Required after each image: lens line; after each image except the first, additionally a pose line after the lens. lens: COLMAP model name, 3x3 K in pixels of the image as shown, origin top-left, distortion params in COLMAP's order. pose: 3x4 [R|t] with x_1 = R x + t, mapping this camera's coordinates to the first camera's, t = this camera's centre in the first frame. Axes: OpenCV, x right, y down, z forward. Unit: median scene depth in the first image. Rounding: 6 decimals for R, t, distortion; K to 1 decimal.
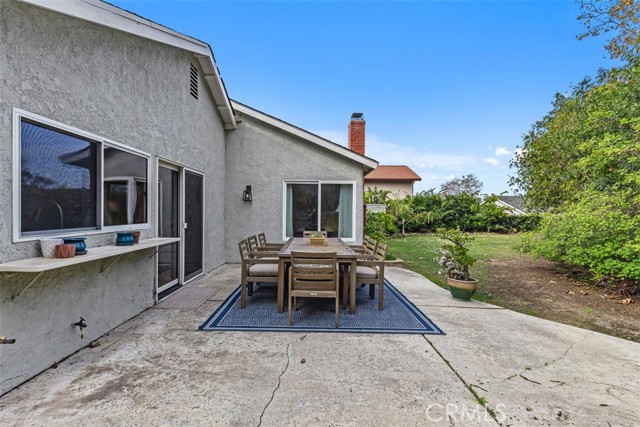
lens RADIAL K [[295.4, 0, 317.5], [0, 295.4, 213.3], [0, 0, 1]] dist [-0.000094, 0.002881]
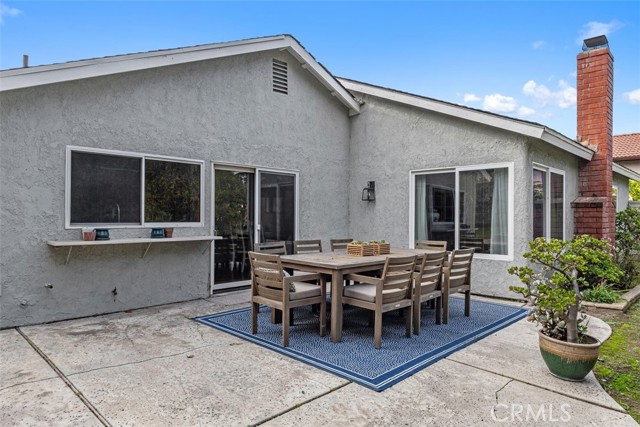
lens RADIAL K [[413.1, 0, 318.8], [0, 413.1, 215.0], [0, 0, 1]] dist [0.007155, 0.000416]
pose [[0.701084, -0.008659, -0.713026, 0.324497], [-0.005332, 0.999835, -0.017385, 0.011595], [0.713059, 0.015990, 0.700922, 0.083475]]
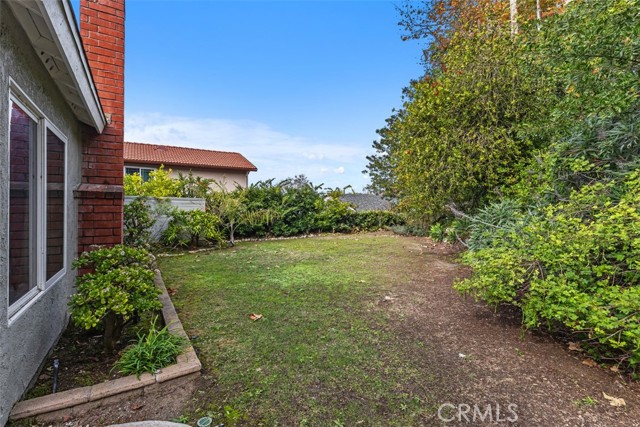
lens RADIAL K [[295.4, 0, 320.7], [0, 295.4, 212.4], [0, 0, 1]] dist [-0.000094, 0.002881]
pose [[0.854181, -0.012412, 0.519828, 0.175719], [0.011379, 0.999922, 0.005178, 0.000500], [-0.519851, 0.001492, 0.854255, 0.489345]]
